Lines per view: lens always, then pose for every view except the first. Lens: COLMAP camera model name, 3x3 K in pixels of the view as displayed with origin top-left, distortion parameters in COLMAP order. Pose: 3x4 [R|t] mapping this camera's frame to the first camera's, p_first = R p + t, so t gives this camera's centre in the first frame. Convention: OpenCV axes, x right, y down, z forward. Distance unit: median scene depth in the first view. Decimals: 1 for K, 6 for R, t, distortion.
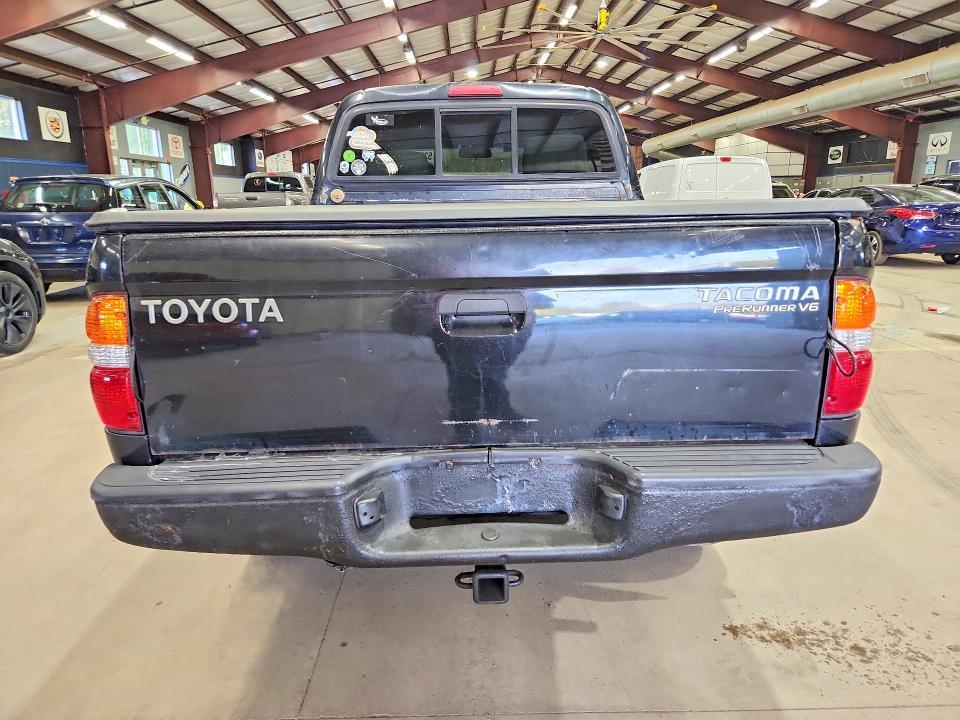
lens RADIAL K [[635.0, 0, 484.8], [0, 635.0, 360.7], [0, 0, 1]] dist [0.007161, -0.007103]
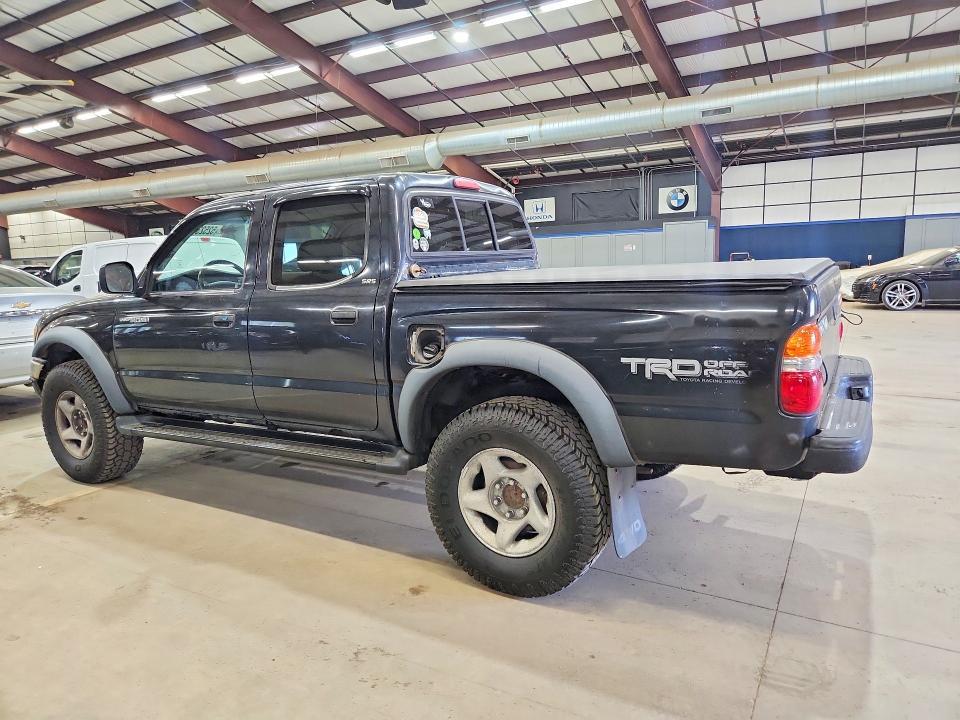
lens RADIAL K [[635.0, 0, 489.5], [0, 635.0, 351.7], [0, 0, 1]] dist [0.007161, -0.007103]
pose [[0.517900, -0.128122, 0.845792, -1.060818], [0.238121, 0.971235, 0.001317, -0.103969], [-0.821631, 0.200718, 0.533511, 0.374860]]
